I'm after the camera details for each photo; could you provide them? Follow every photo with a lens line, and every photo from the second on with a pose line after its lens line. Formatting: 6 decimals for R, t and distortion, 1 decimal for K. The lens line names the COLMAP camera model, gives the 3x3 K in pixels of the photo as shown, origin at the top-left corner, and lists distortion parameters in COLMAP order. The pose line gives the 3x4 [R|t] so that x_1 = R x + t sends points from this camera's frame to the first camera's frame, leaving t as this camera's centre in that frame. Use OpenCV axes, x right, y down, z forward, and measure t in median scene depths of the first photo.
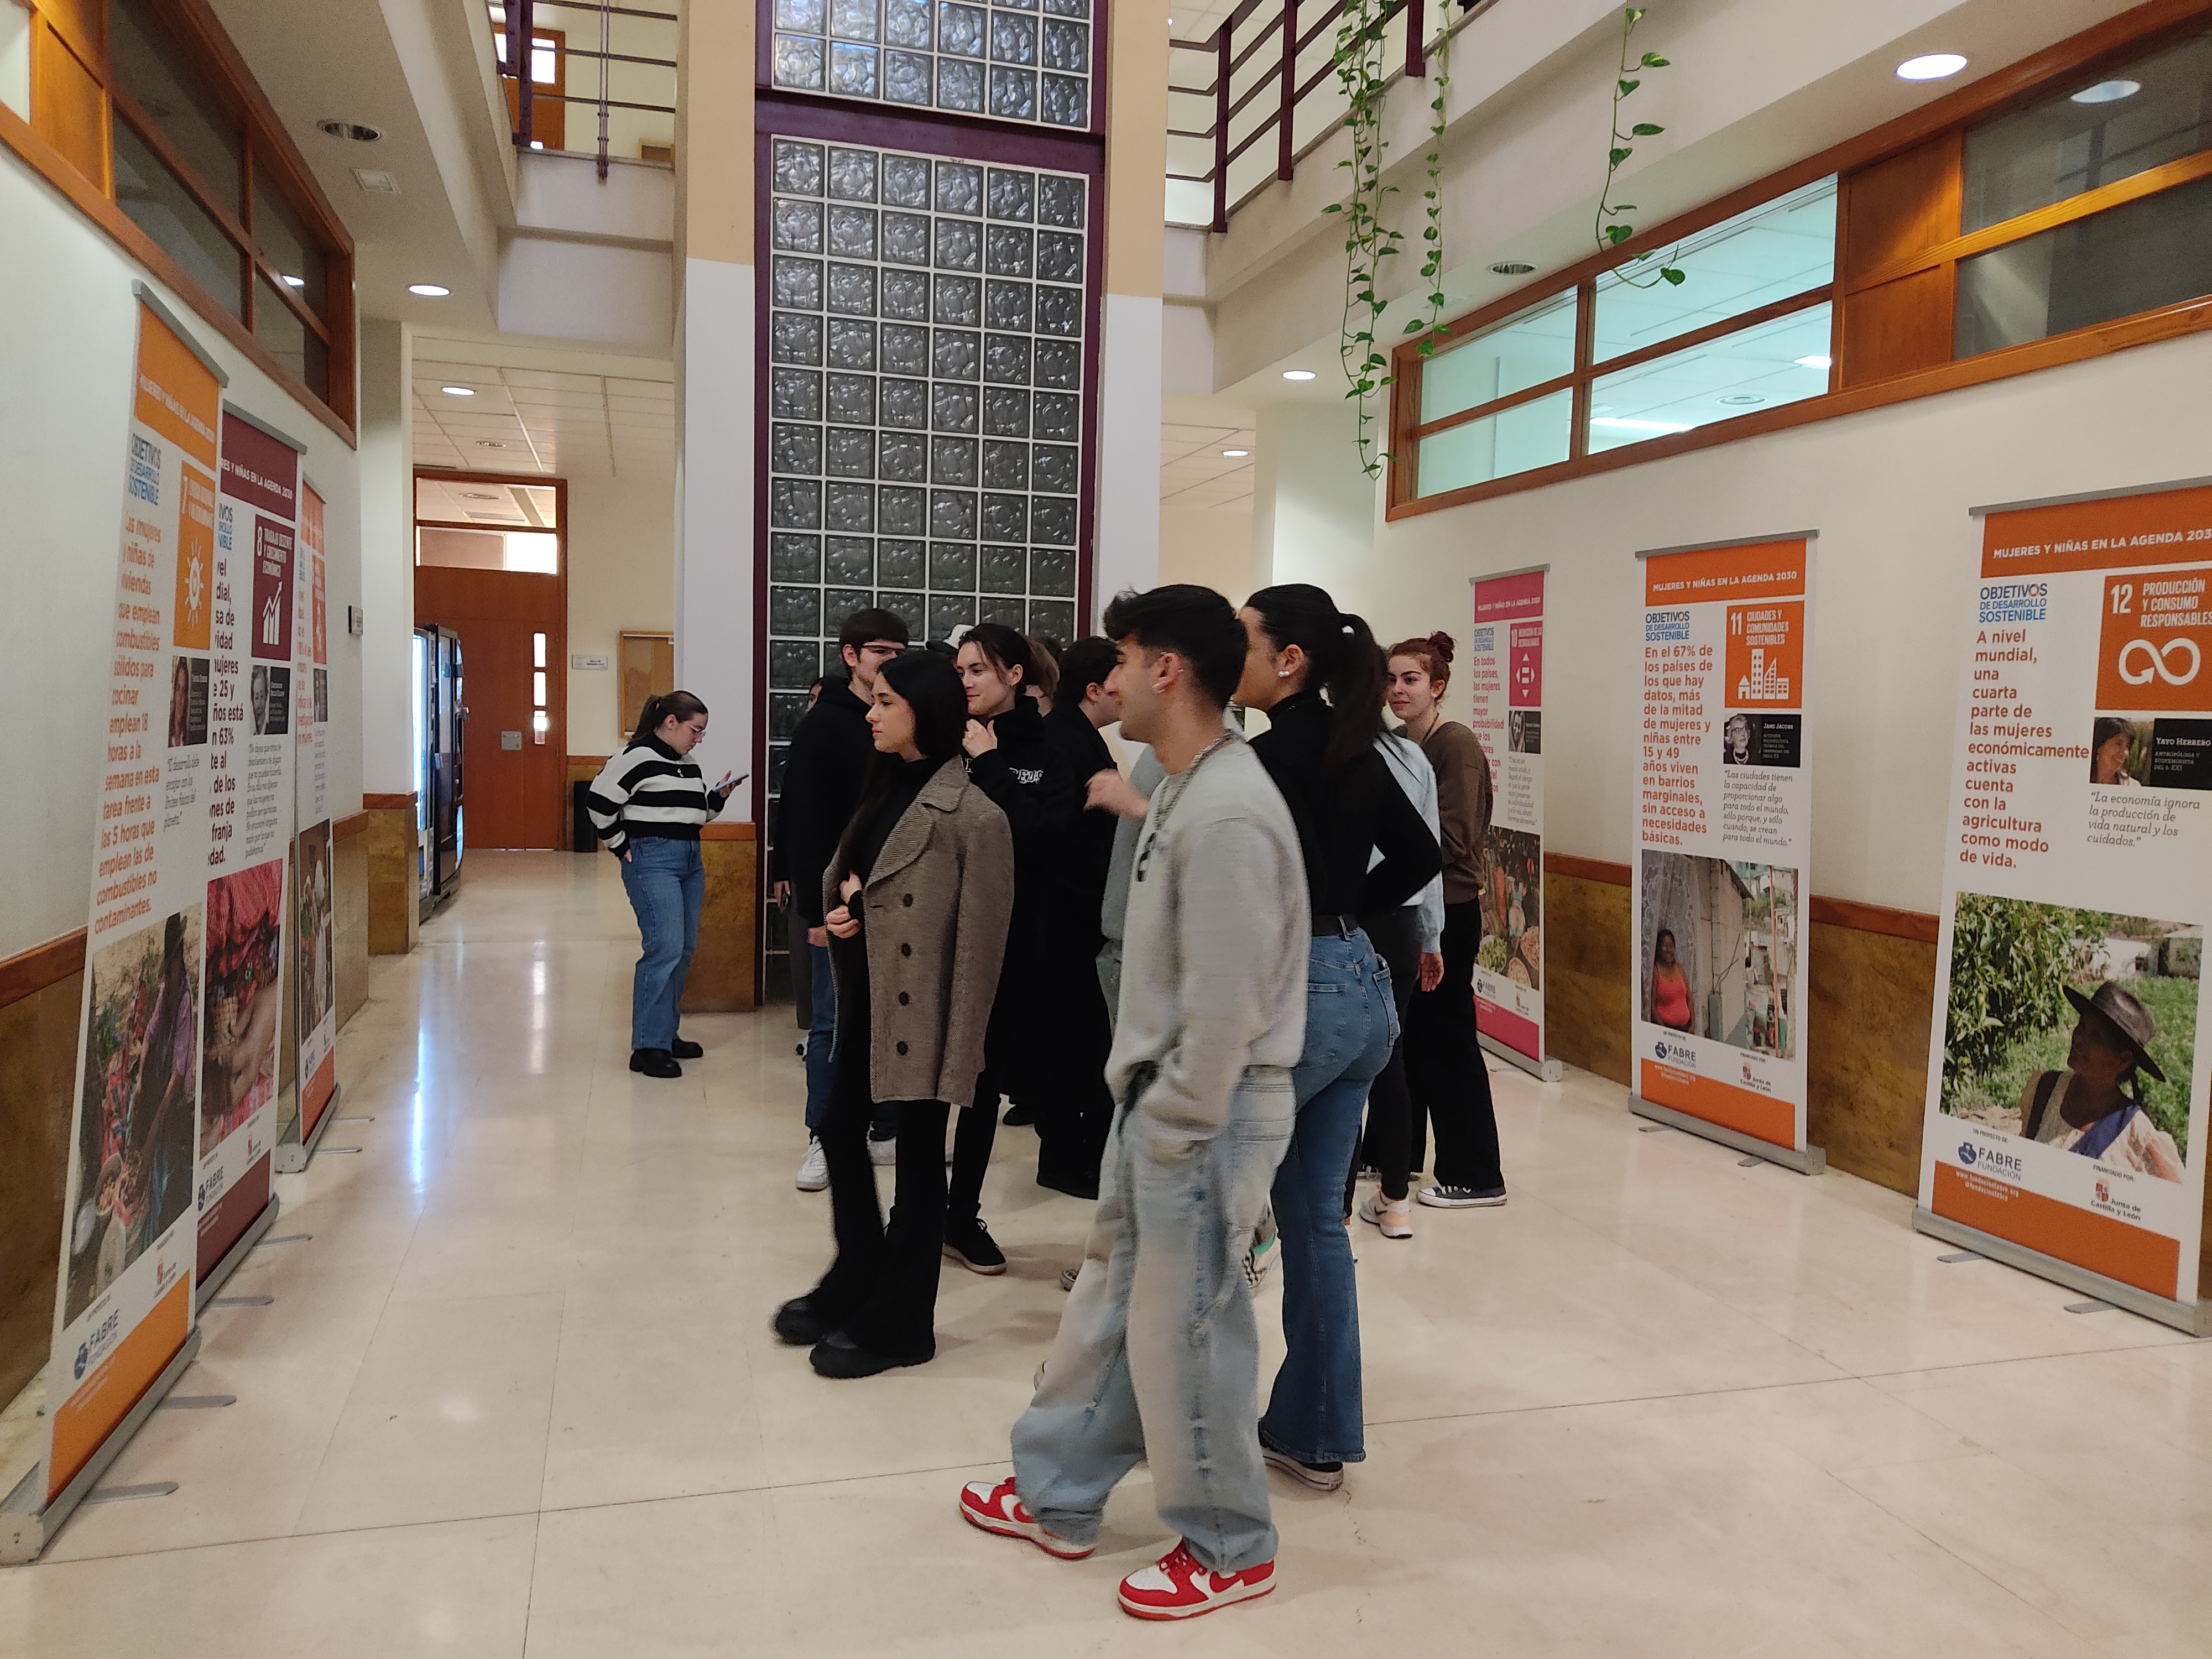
lens RADIAL K [[1669.4, 0, 1105.1], [0, 1669.4, 830.0], [0, 0, 1]] dist [0.109166, 0.002246]
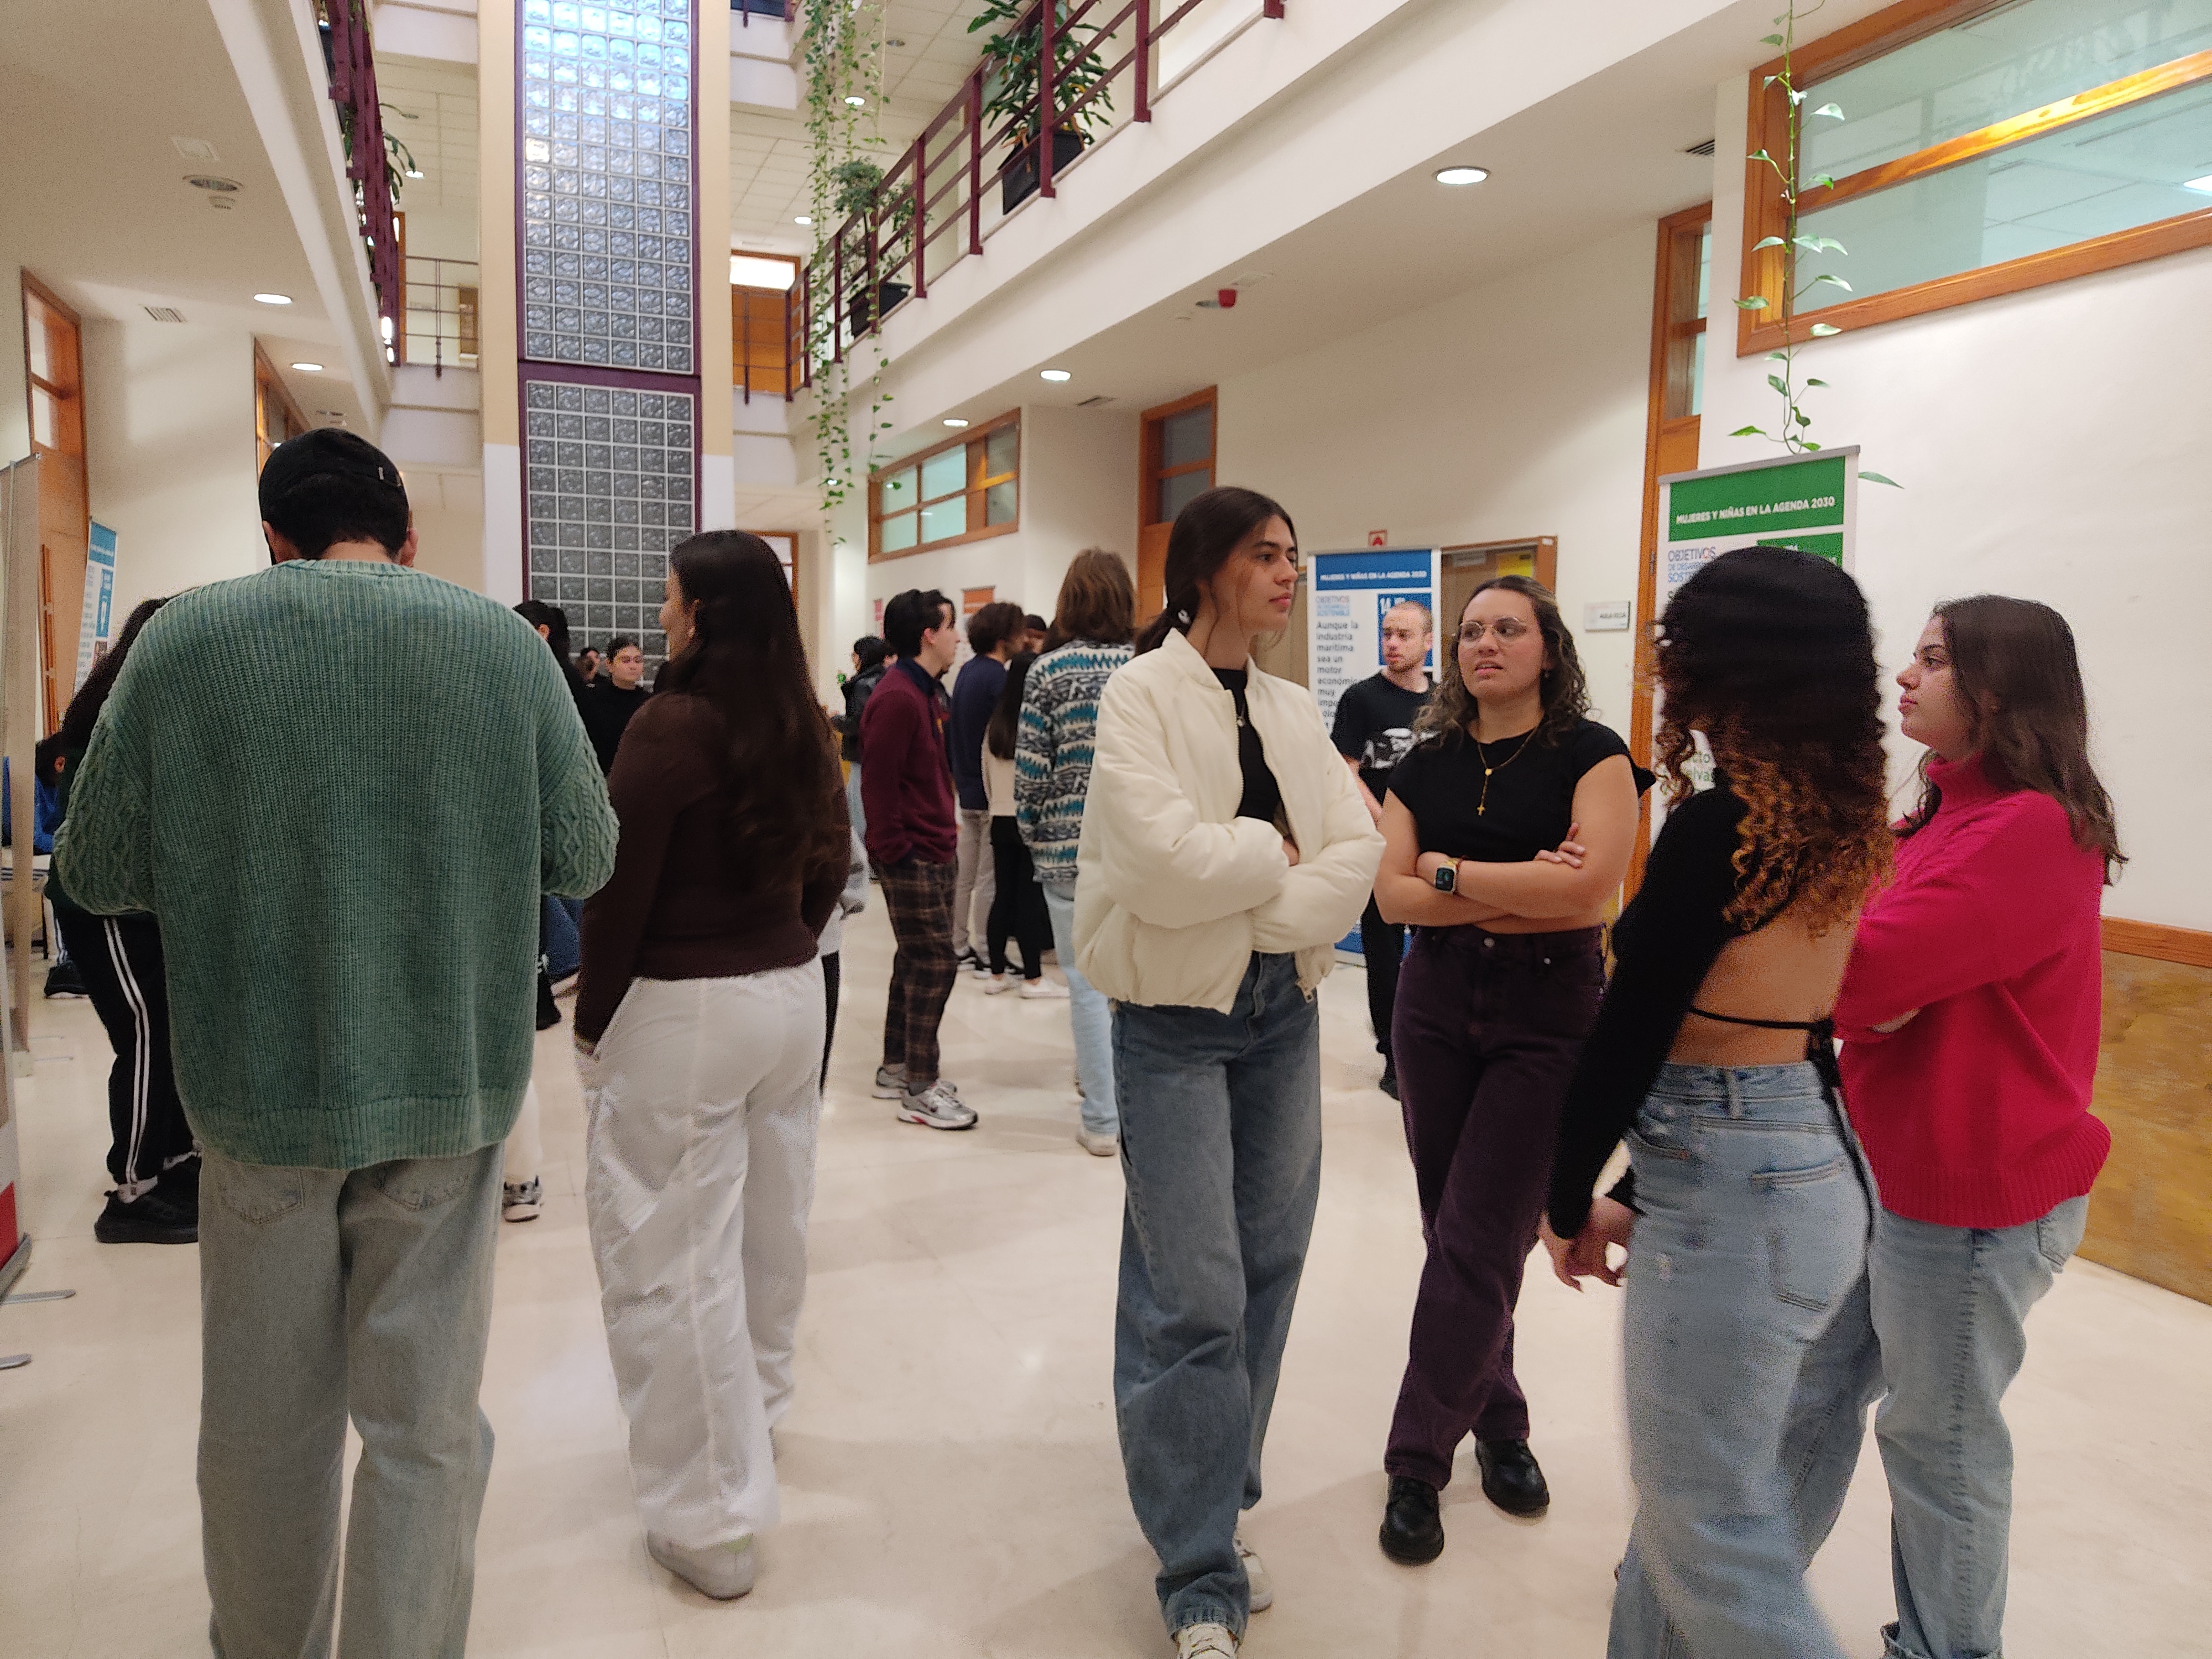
lens RADIAL K [[1669.4, 0, 1109.1], [0, 1669.4, 826.6], [0, 0, 1]] dist [0.109166, 0.002246]
pose [[0.996462, -0.022021, 0.081105, 0.311300], [0.019788, 0.999406, 0.028227, 0.078245], [-0.081679, -0.026523, 0.996306, -1.061556]]
